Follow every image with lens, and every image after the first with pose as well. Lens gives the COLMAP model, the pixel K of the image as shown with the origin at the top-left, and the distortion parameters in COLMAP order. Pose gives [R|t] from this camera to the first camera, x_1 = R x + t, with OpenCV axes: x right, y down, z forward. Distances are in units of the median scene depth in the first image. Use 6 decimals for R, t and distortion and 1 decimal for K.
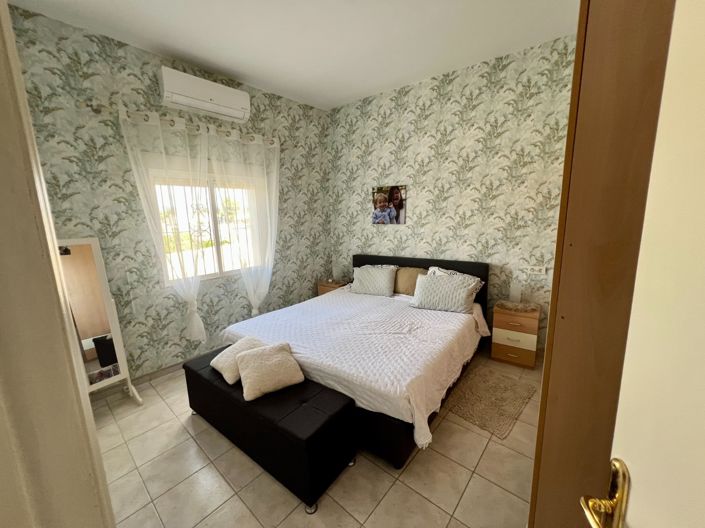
lens RADIAL K [[283.2, 0, 350.1], [0, 283.2, 264.4], [0, 0, 1]] dist [-0.000662, 0.000747]
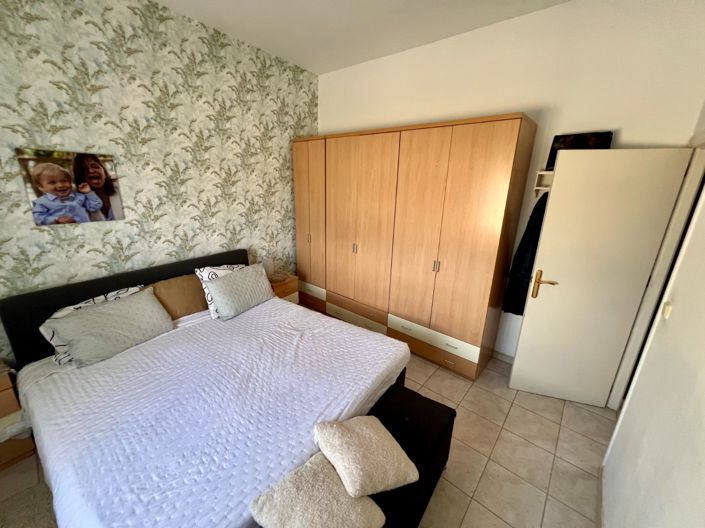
lens RADIAL K [[283.2, 0, 350.1], [0, 283.2, 264.4], [0, 0, 1]] dist [-0.000662, 0.000747]
pose [[0.001056, -0.262335, 0.964976, -0.443095], [0.153887, 0.953525, 0.259054, -0.134069], [-0.988088, 0.148224, 0.041377, 0.500304]]
